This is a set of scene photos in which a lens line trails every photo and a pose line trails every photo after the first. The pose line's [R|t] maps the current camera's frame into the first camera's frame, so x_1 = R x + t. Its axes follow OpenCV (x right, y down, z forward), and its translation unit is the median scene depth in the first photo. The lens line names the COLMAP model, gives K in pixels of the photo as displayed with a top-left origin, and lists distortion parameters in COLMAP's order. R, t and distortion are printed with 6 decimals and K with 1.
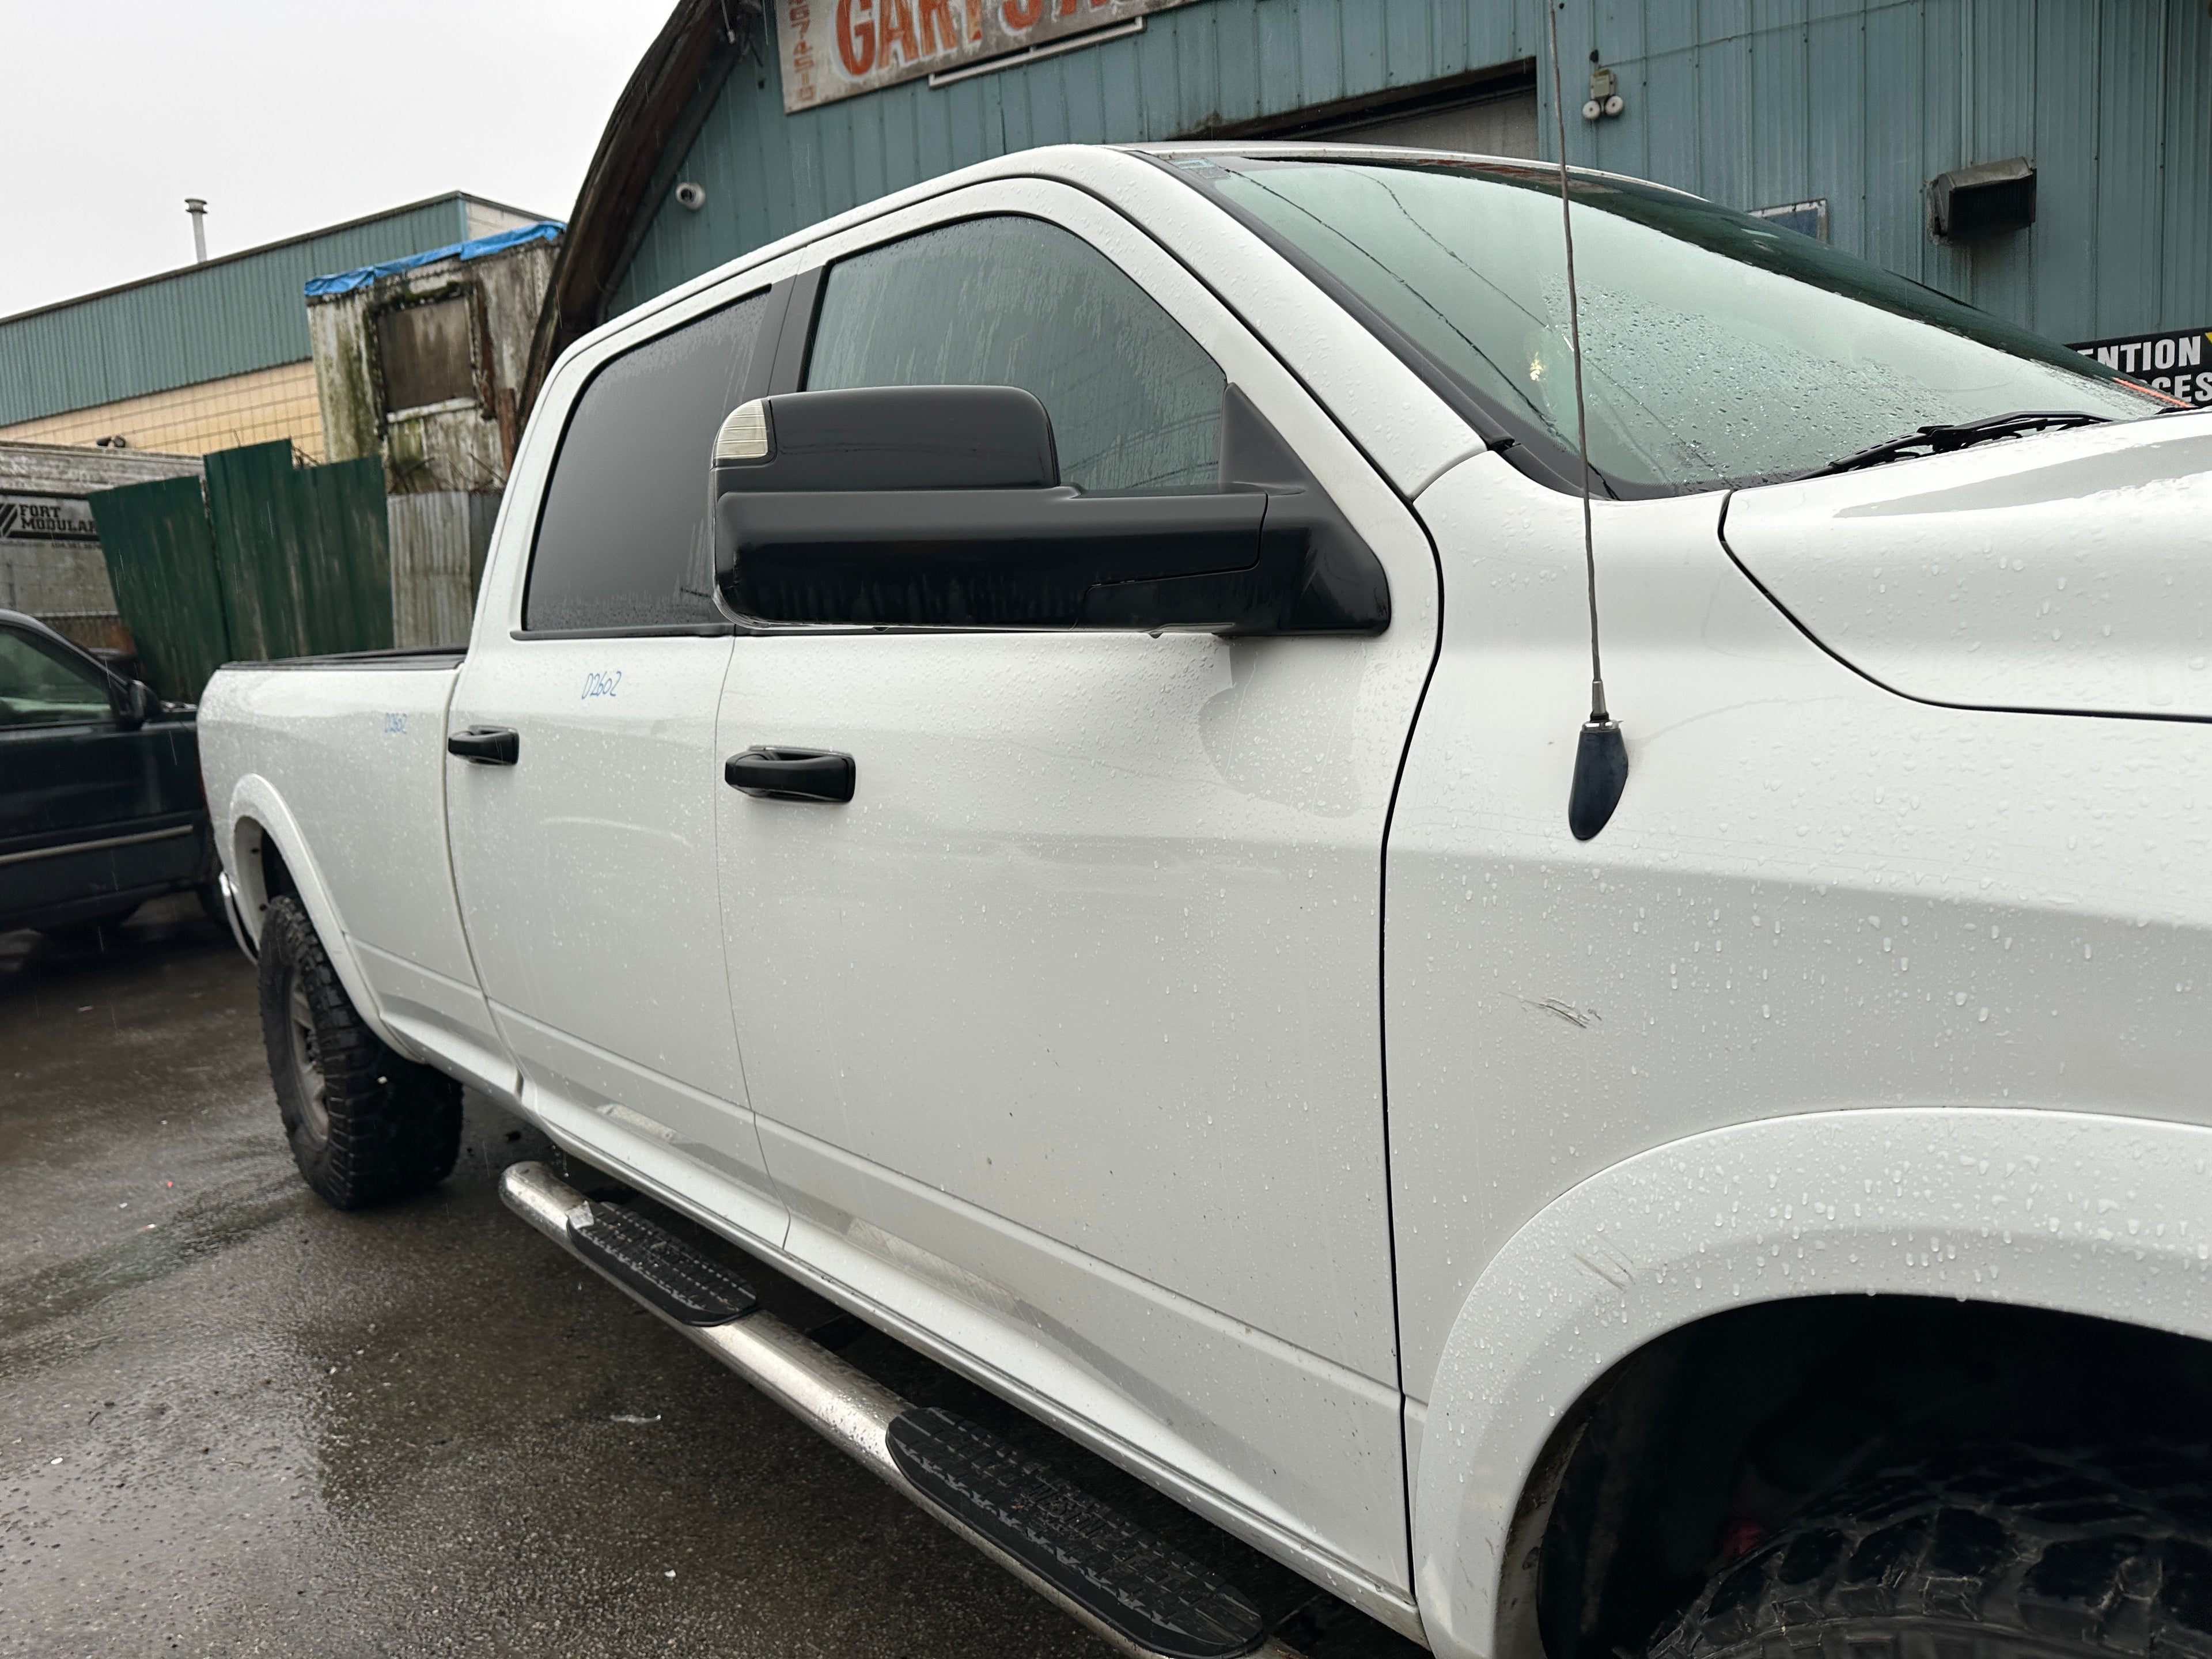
lens RADIAL K [[1545.3, 0, 1100.3], [0, 1545.3, 849.2], [0, 0, 1]] dist [0.039788, -0.045338]
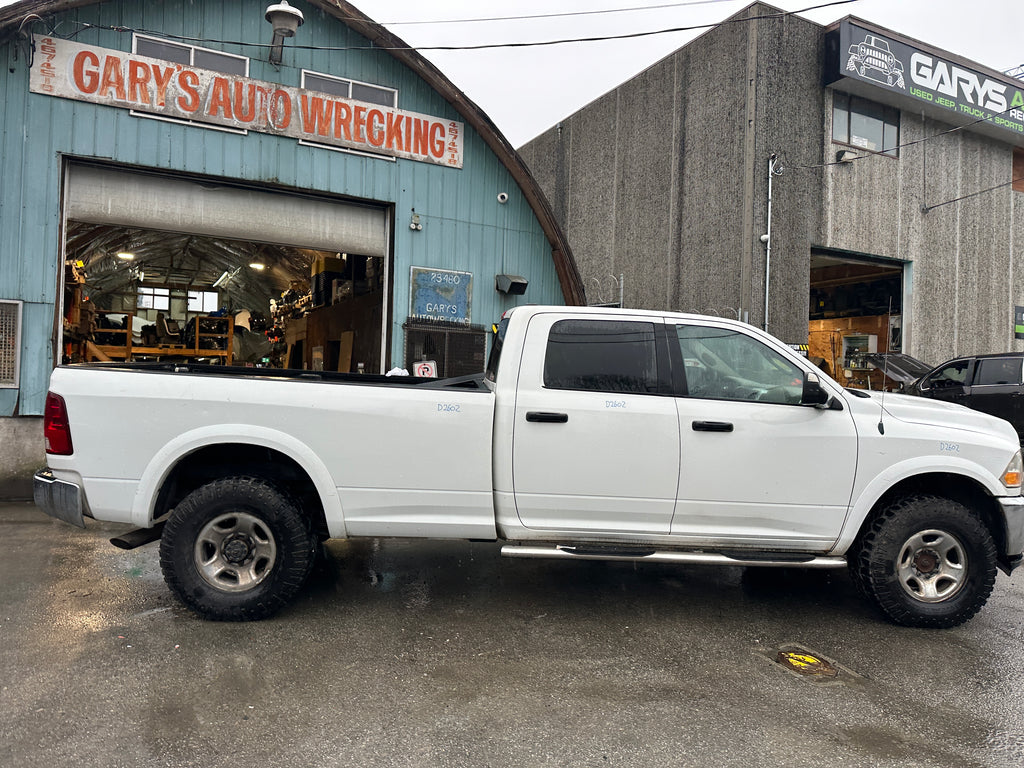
lens RADIAL K [[713.1, 0, 510.0], [0, 713.1, 390.4], [0, 0, 1]] dist [0.046408, -0.056181]
pose [[0.576828, 0.070342, 0.813831, -0.576438], [0.035312, 0.993207, -0.110875, 0.016463], [-0.816102, 0.092694, 0.570426, 0.040282]]
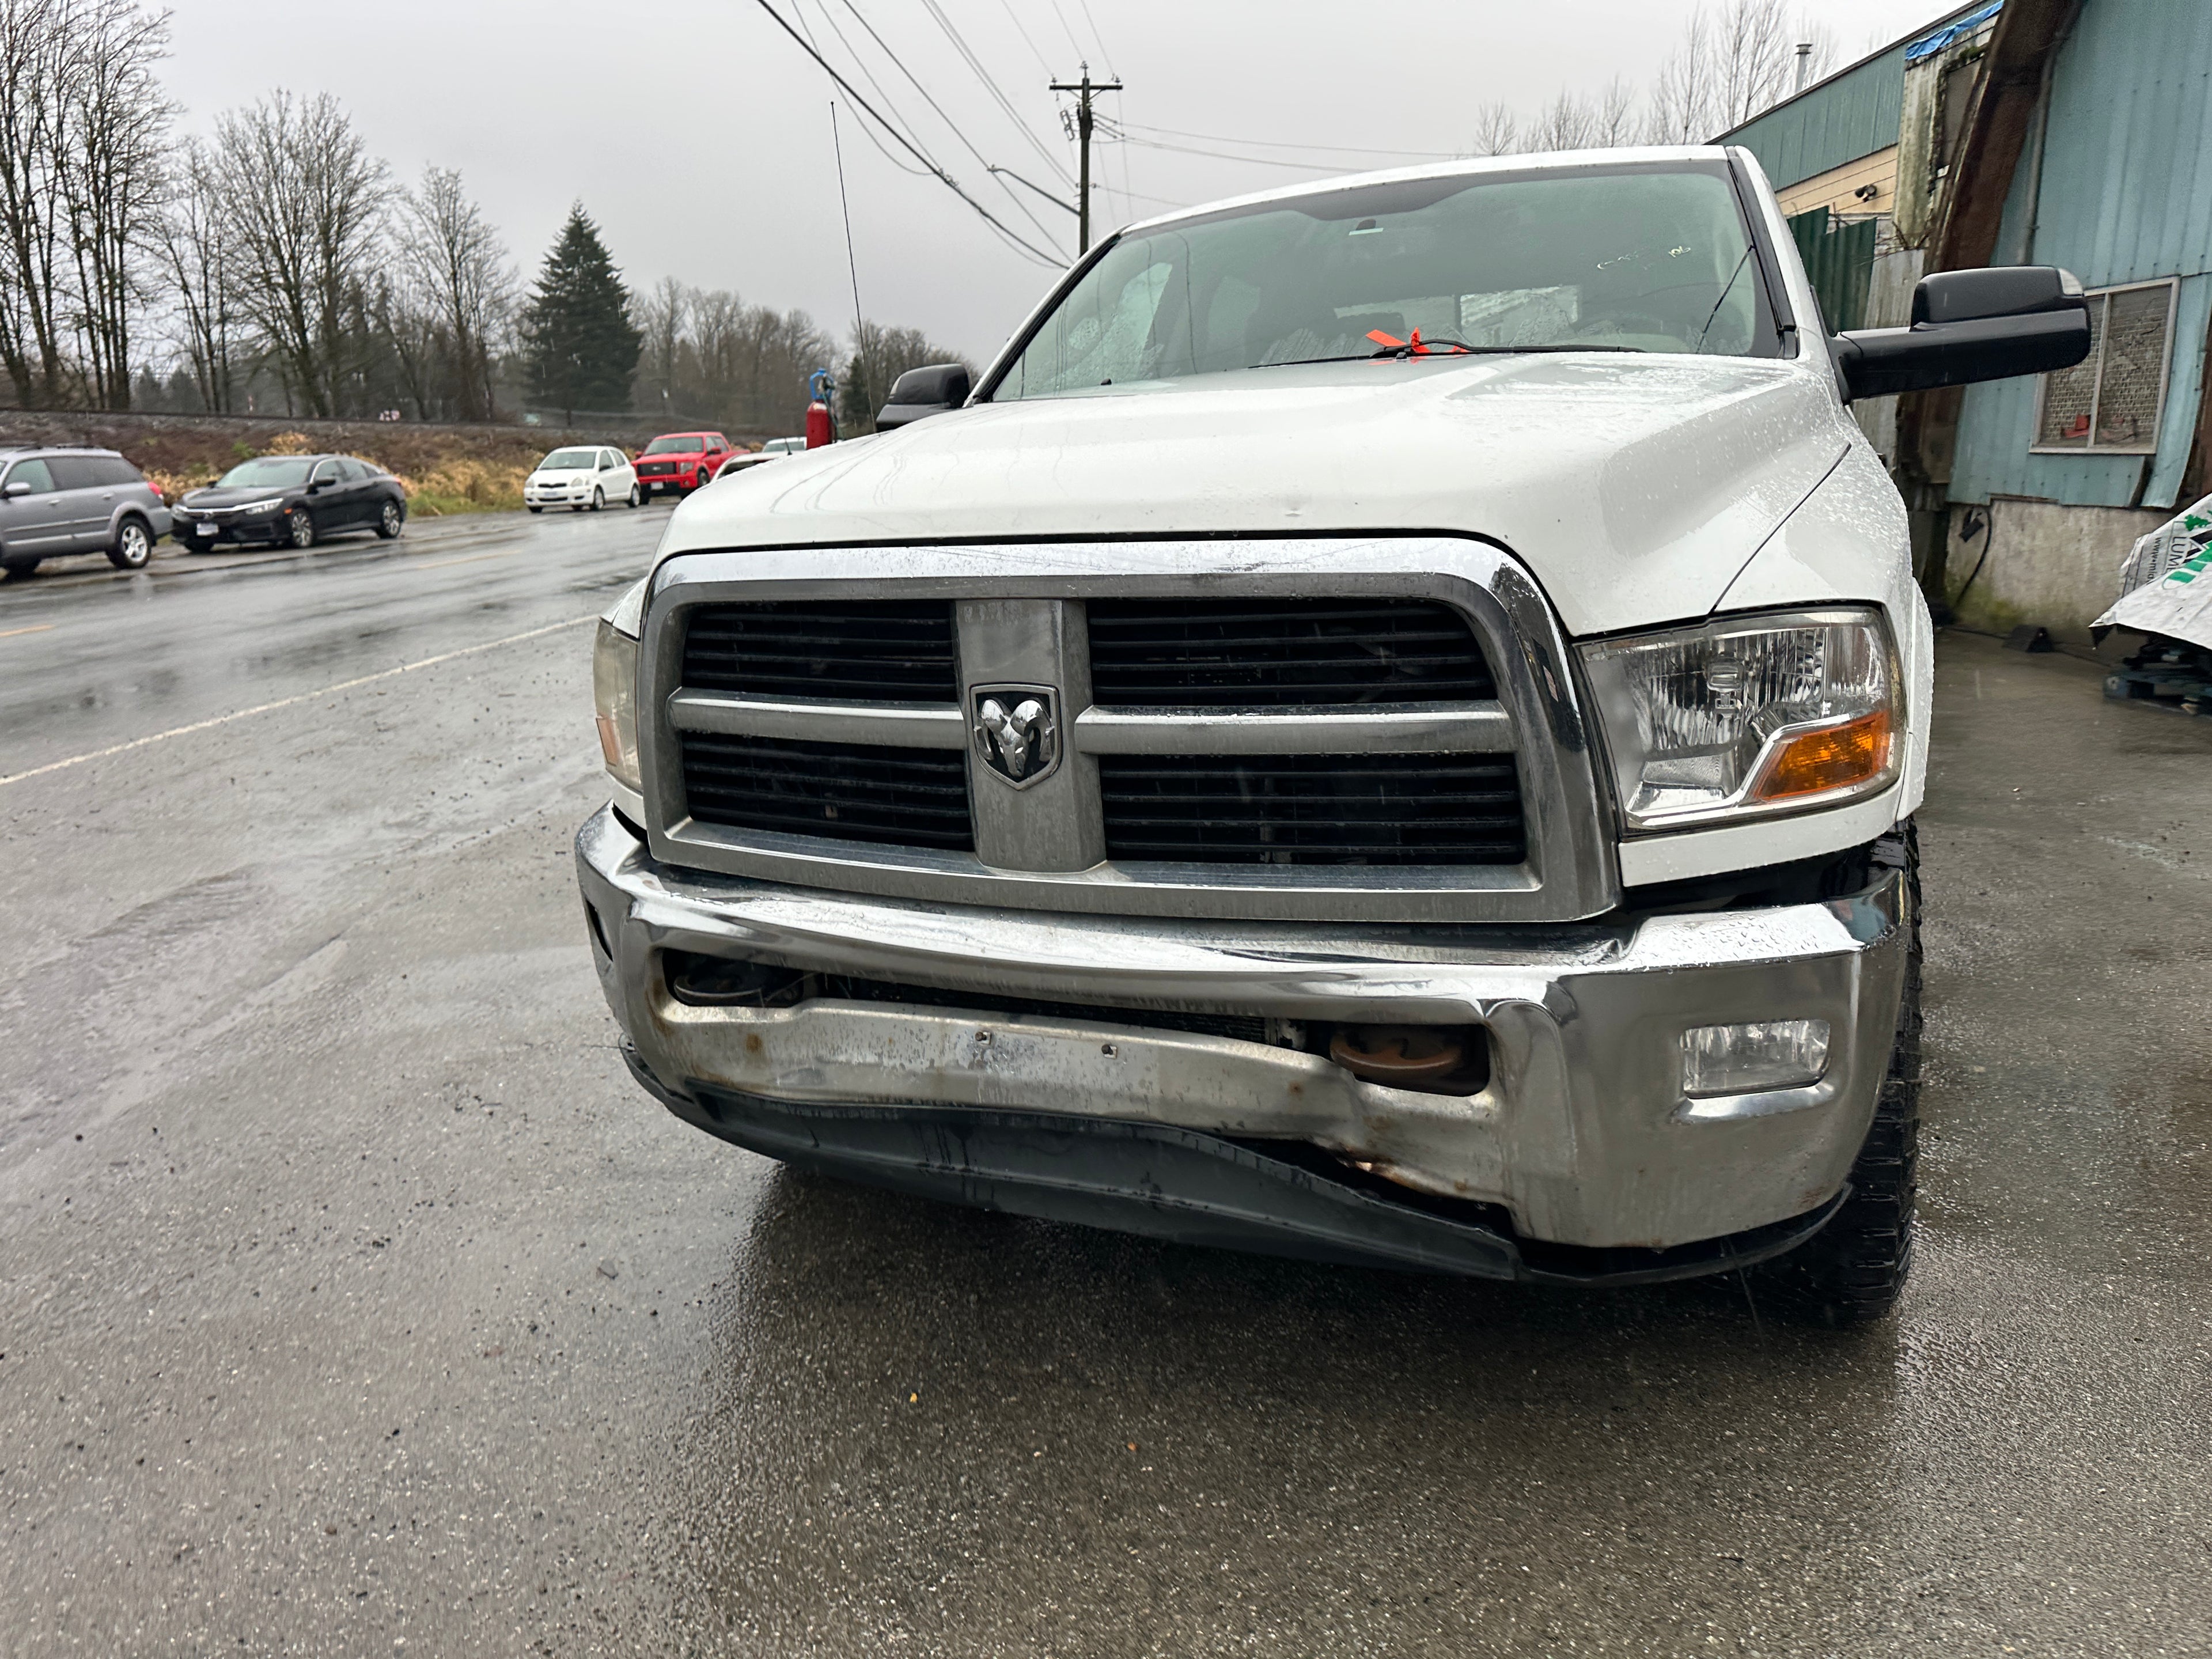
lens RADIAL K [[1549.5, 0, 1111.1], [0, 1549.5, 826.5], [0, 0, 1]] dist [0.031103, -0.036812]
pose [[0.456638, 0.259662, -0.850916, 0.440624], [-0.121340, 0.965698, 0.229572, -0.027678], [0.881339, -0.001581, 0.472482, -0.015704]]
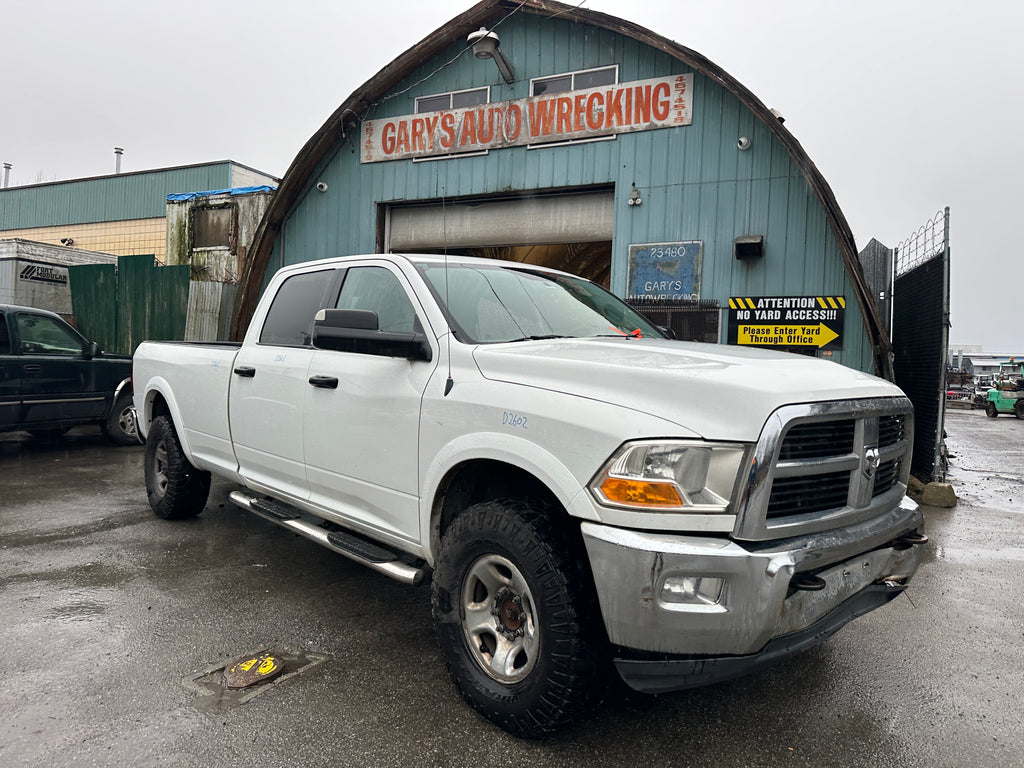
lens RADIAL K [[707.5, 0, 513.0], [0, 707.5, 381.4], [0, 0, 1]] dist [0.082524, -0.111882]
pose [[0.994586, 0.097088, 0.037039, 0.059747], [-0.092399, 0.989375, -0.112246, 0.029187], [-0.047543, 0.108216, 0.992990, -0.237803]]
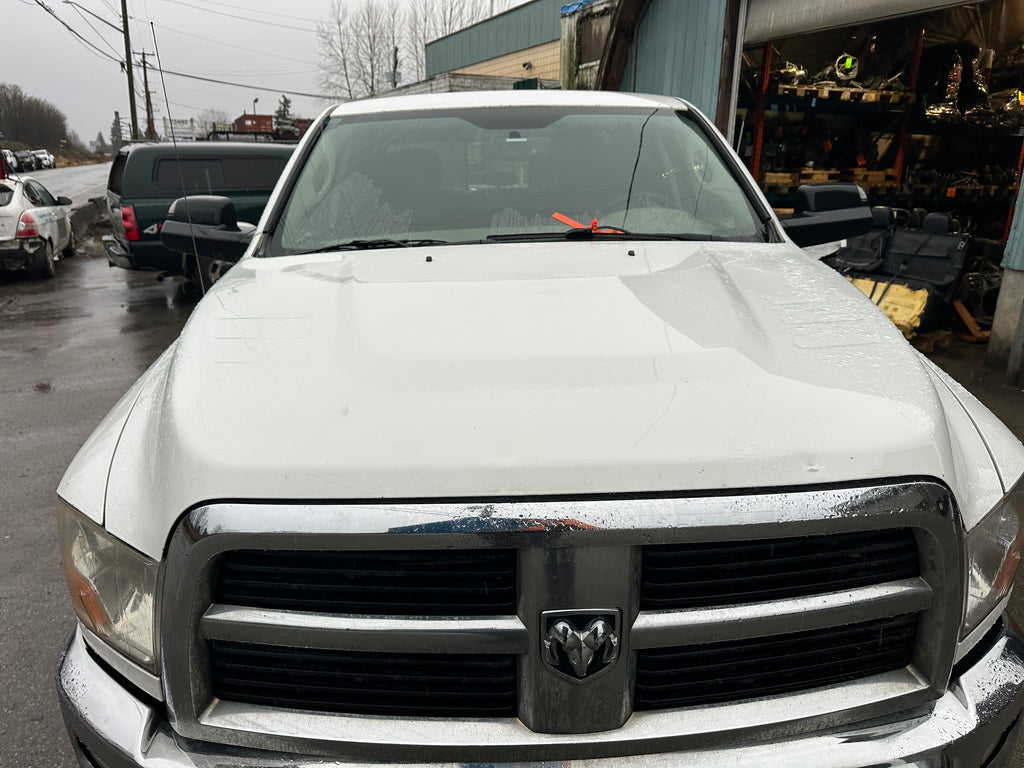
lens RADIAL K [[728.3, 0, 509.2], [0, 728.3, 377.4], [0, 0, 1]] dist [-0.002262, -0.001498]
pose [[0.794704, 0.239146, -0.557901, 0.287744], [-0.136620, 0.966006, 0.219472, -0.060814], [0.591422, -0.098195, 0.800361, -0.028784]]
